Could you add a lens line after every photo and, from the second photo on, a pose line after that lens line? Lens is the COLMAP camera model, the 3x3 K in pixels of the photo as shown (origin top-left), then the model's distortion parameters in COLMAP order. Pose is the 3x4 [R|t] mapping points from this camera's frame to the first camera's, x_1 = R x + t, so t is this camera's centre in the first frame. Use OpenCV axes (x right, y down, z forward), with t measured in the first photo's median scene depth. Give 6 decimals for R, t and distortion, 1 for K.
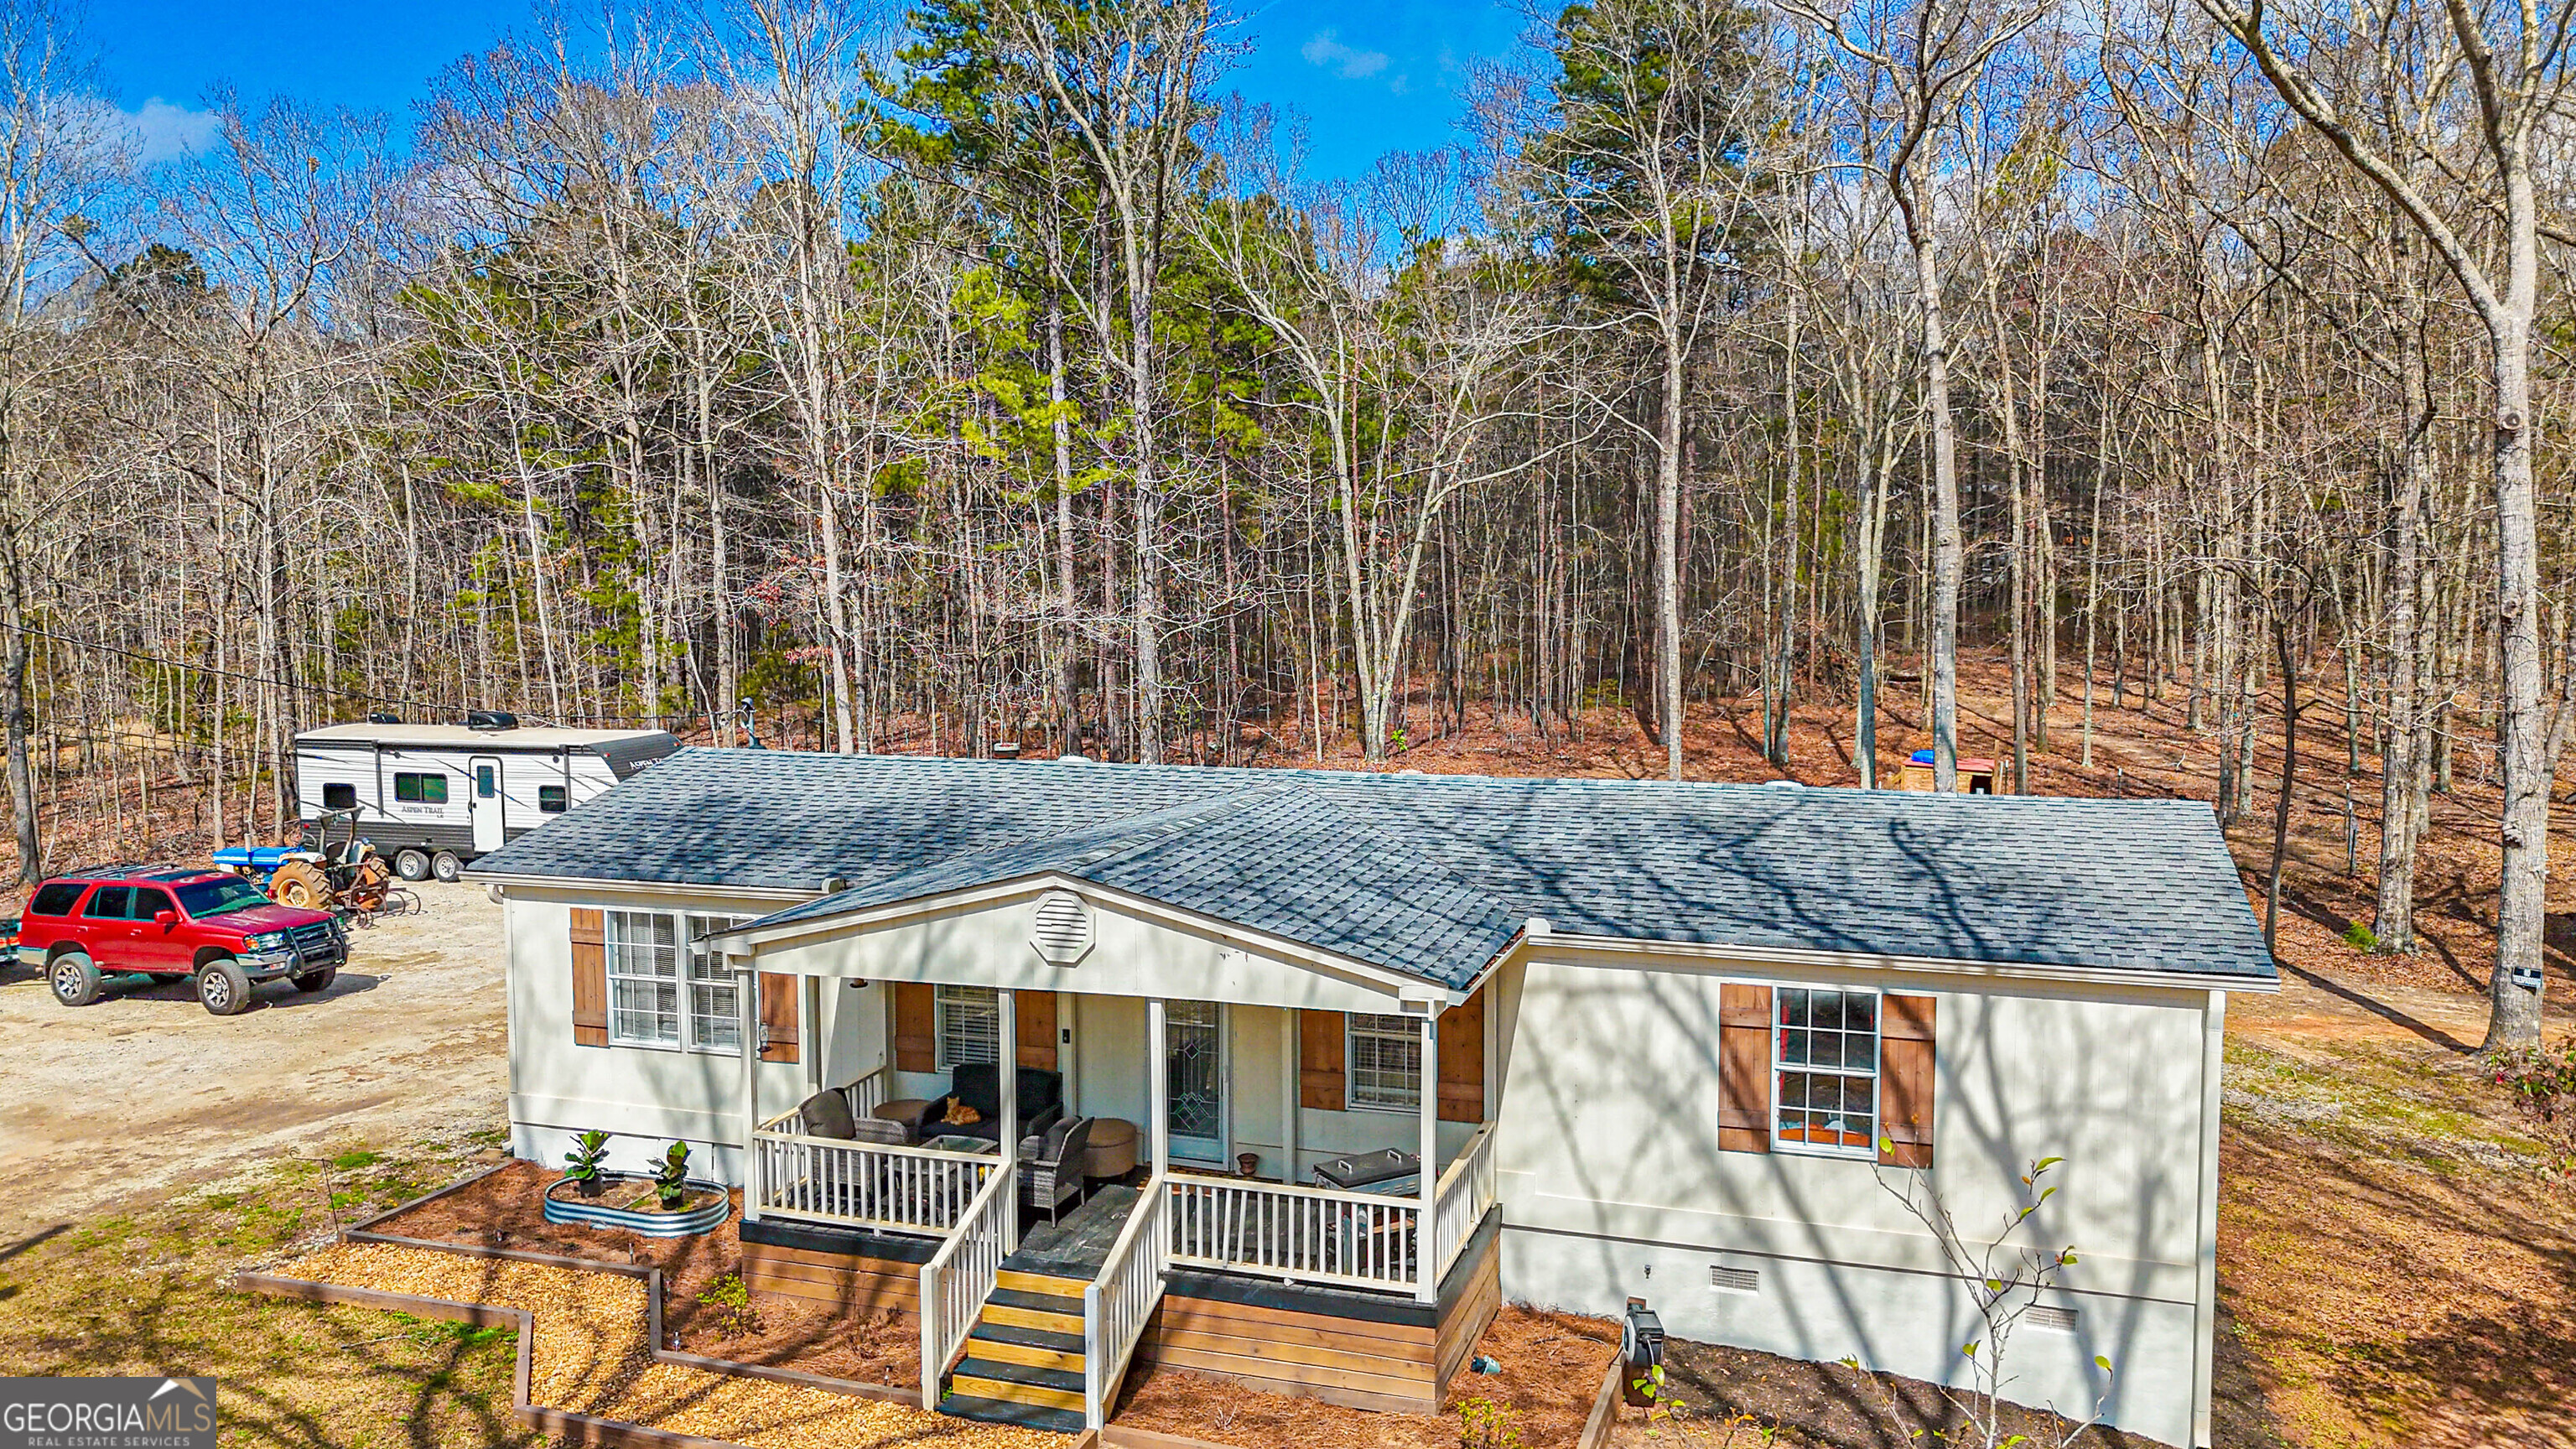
lens RADIAL K [[1897.5, 0, 1280.6], [0, 1897.5, 691.7], [0, 0, 1]] dist [0.071501, -0.072161]
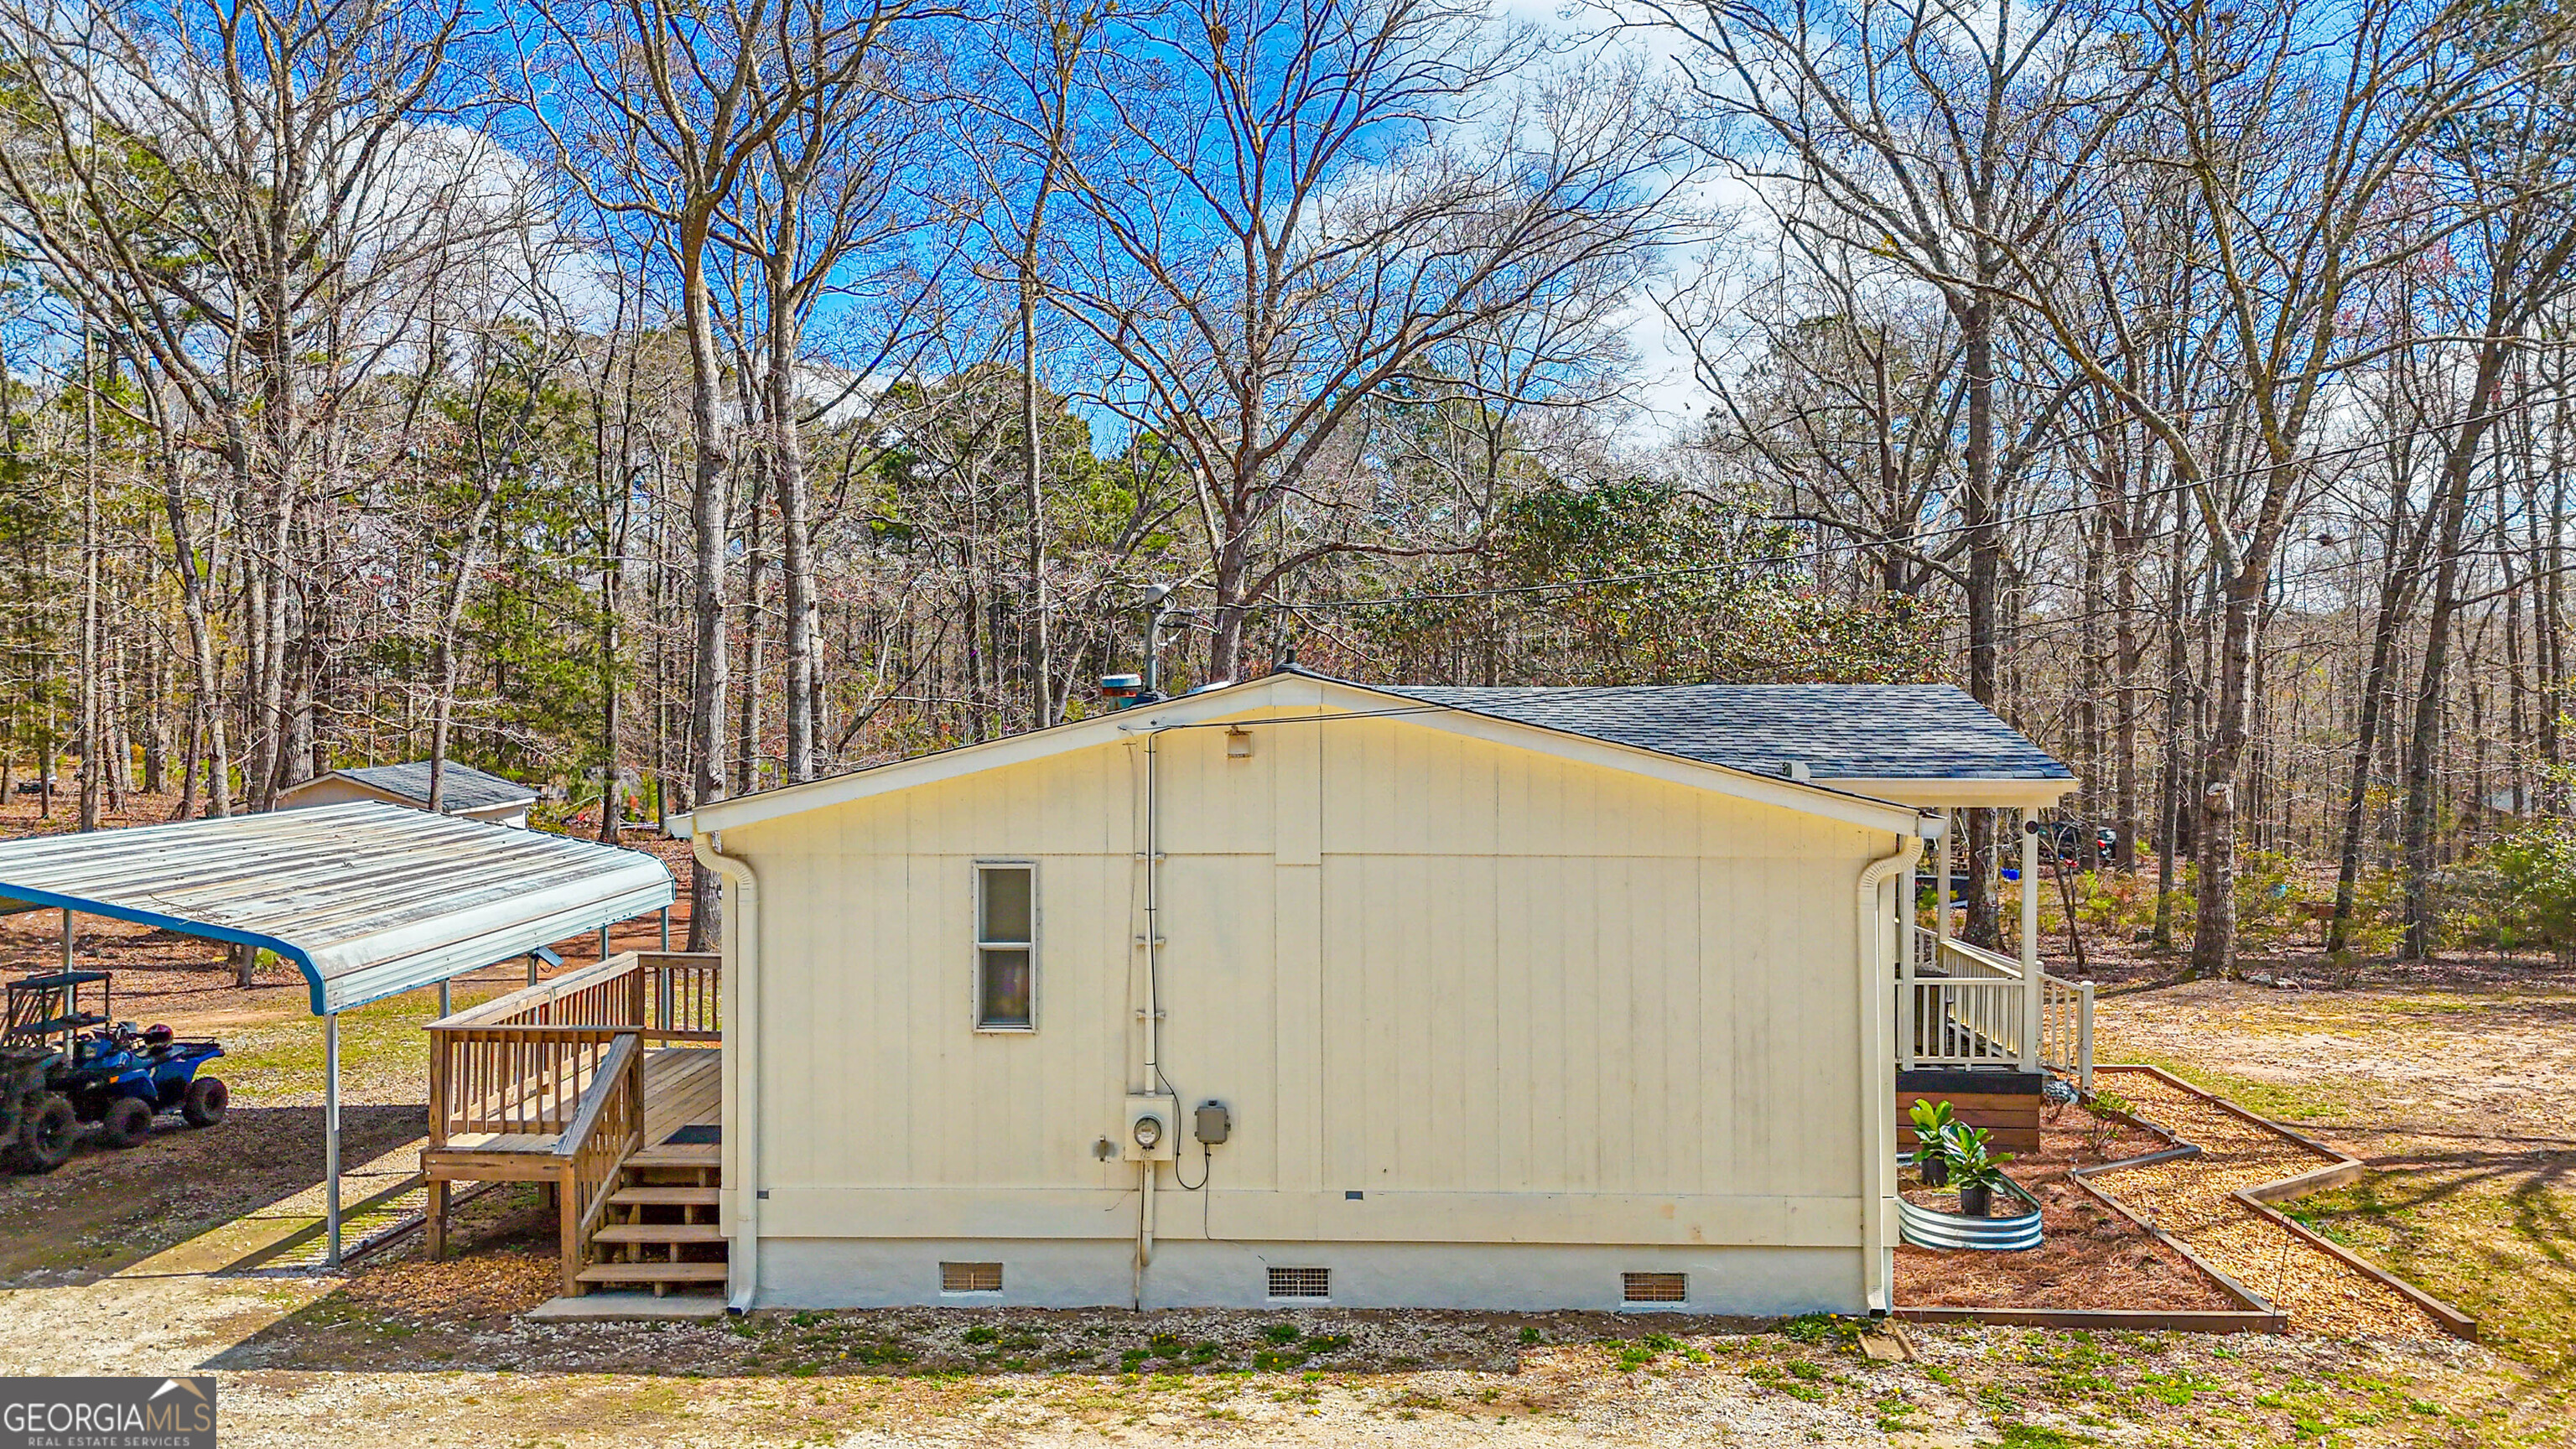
lens RADIAL K [[1897.5, 0, 1289.3], [0, 1897.5, 719.9], [0, 0, 1]] dist [0.071501, -0.072161]
pose [[-0.266485, -0.013653, 0.963742, -0.931551], [0.080729, 0.996070, 0.036433, 0.027575], [-0.960452, 0.087511, -0.264335, 1.344111]]
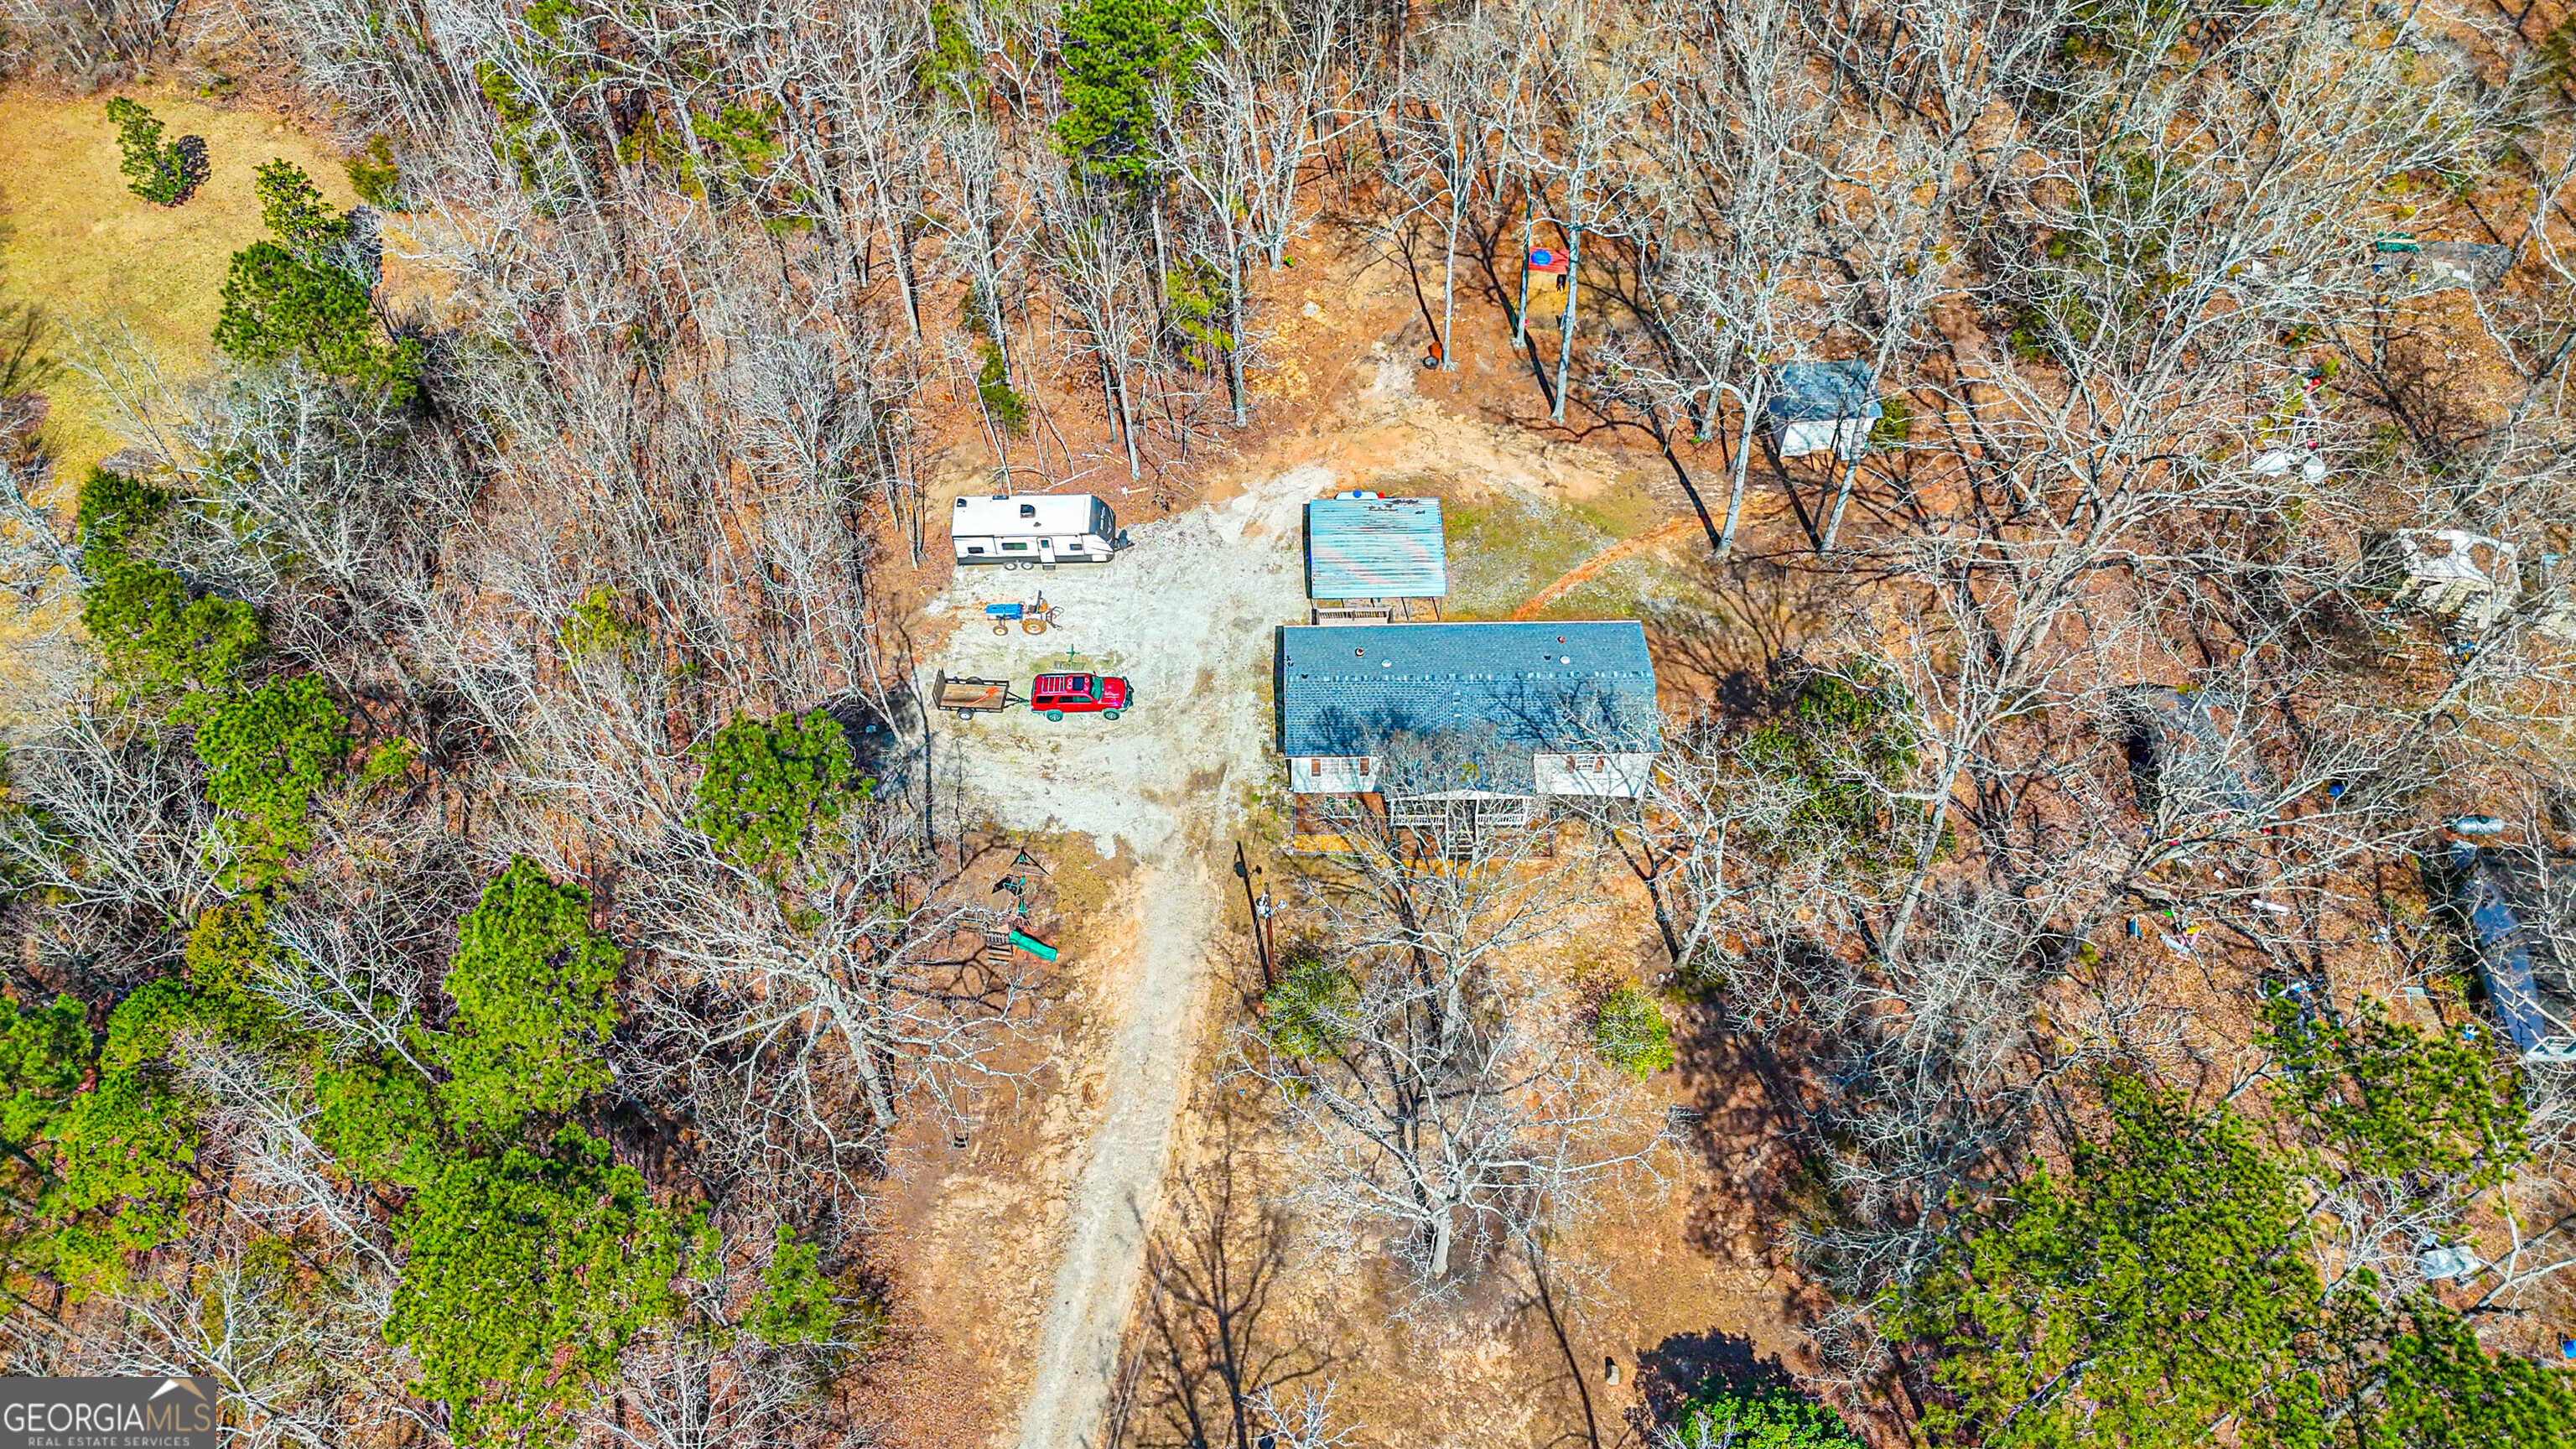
lens RADIAL K [[1897.5, 0, 1299.5], [0, 1897.5, 711.0], [0, 0, 1]] dist [0.071501, -0.072161]
pose [[0.945503, -0.261624, 0.193848, -1.211242], [0.025080, 0.652075, 0.757740, -3.259530], [-0.324646, -0.711583, 0.623100, -1.628163]]
